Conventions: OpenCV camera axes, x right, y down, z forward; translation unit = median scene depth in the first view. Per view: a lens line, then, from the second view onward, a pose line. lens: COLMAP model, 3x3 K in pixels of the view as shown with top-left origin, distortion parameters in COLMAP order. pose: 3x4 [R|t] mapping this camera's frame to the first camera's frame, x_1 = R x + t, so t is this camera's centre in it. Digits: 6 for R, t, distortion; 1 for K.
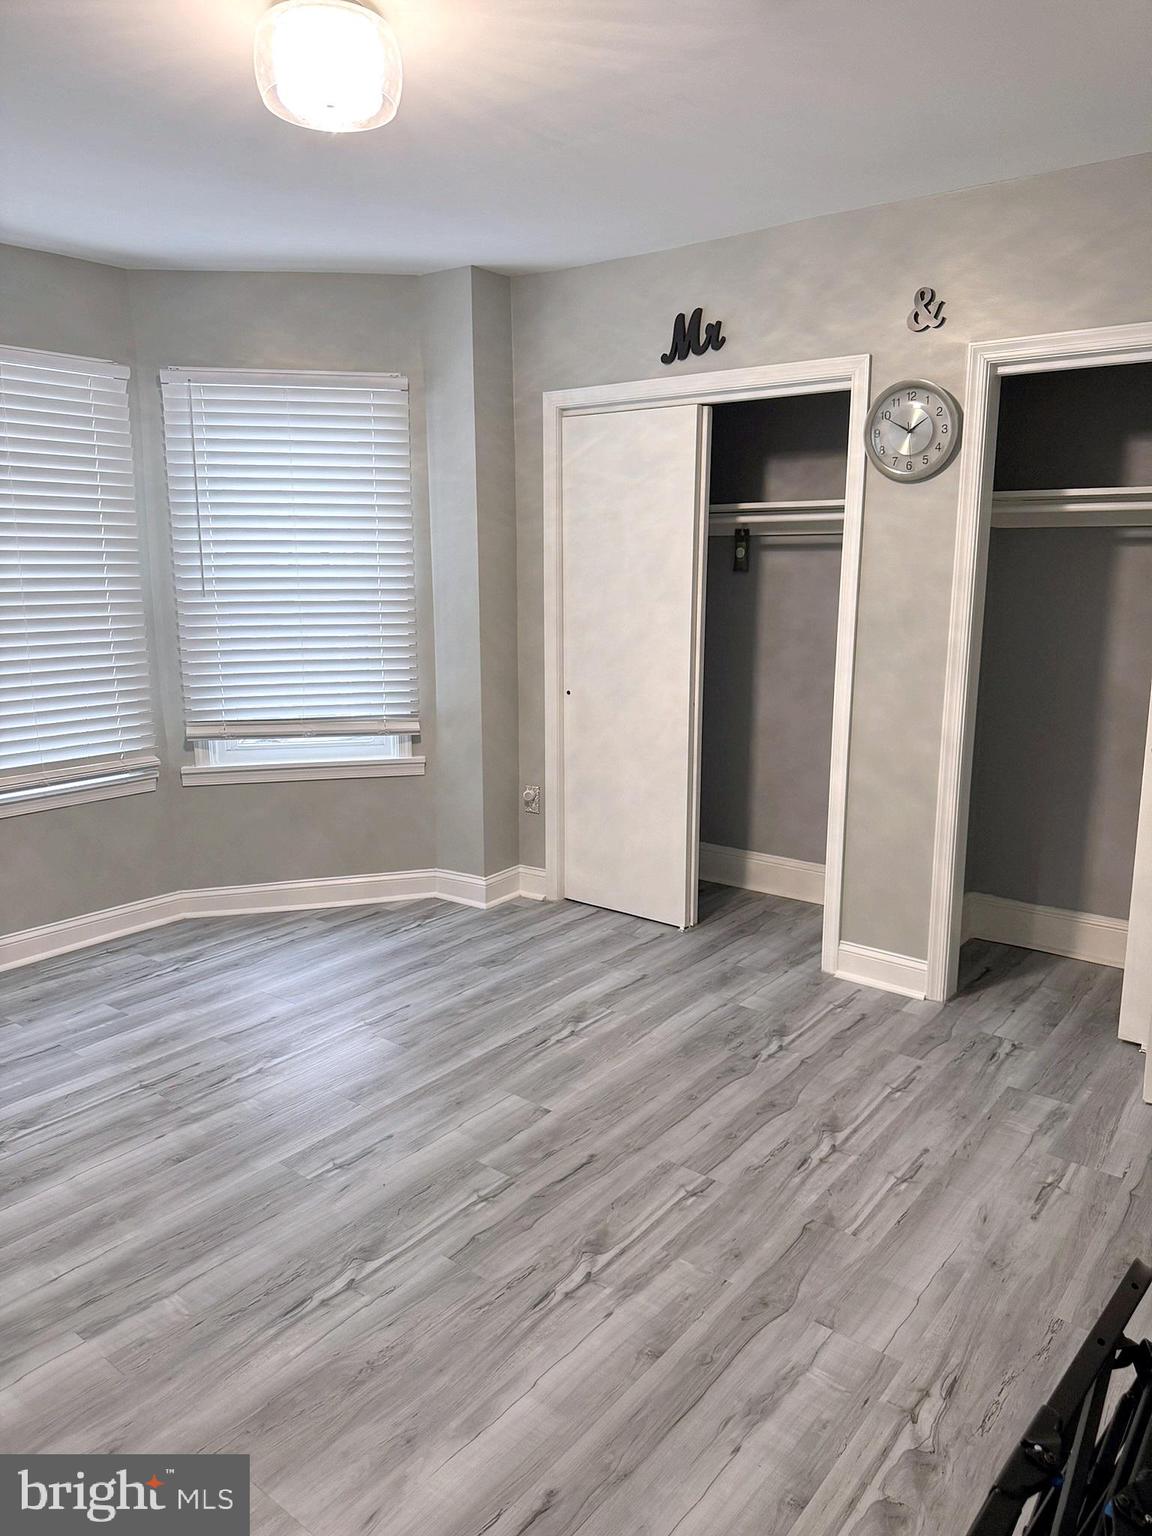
lens RADIAL K [[1072.1, 0, 573.1], [0, 1072.1, 771.8], [0, 0, 1]] dist [0.117228, -0.192104]
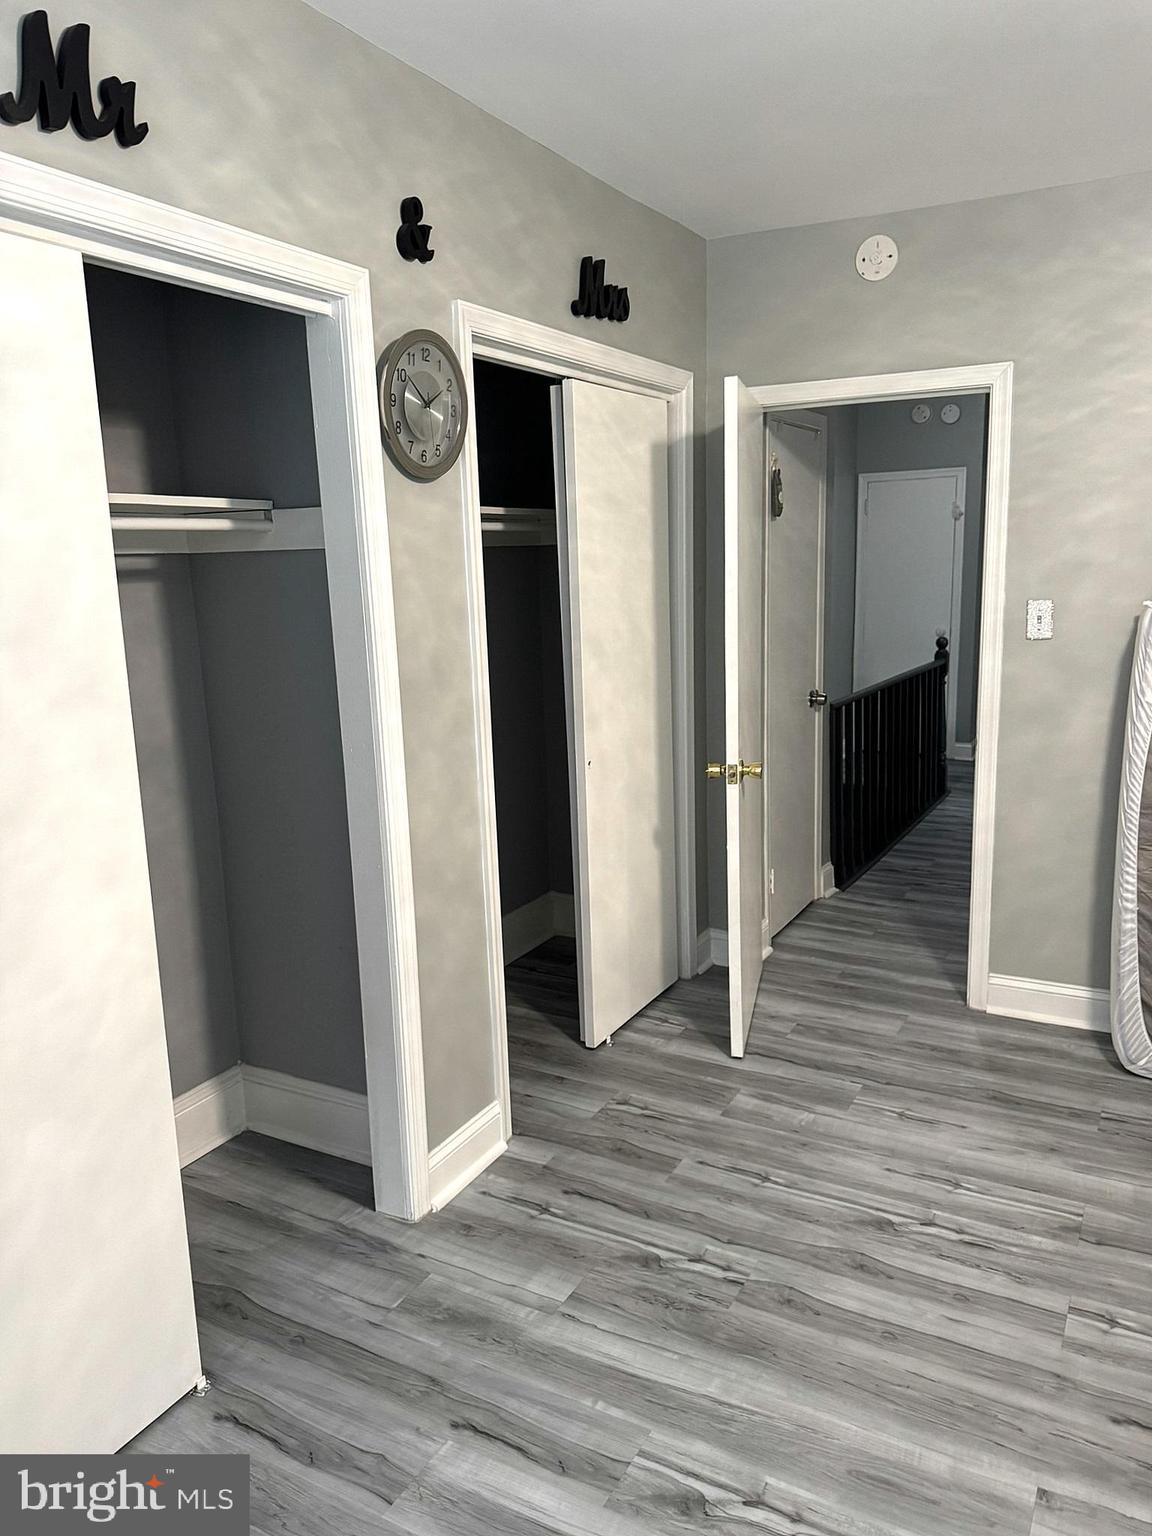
lens RADIAL K [[1119.0, 0, 576.0], [0, 1119.0, 768.0], [0, 0, 1]] dist [0.004076, 0.000556]
pose [[-0.166357, -0.186565, 0.968256, -0.447256], [0.217897, 0.950709, 0.220621, -0.233930], [-0.961689, 0.247682, -0.117505, 1.068567]]
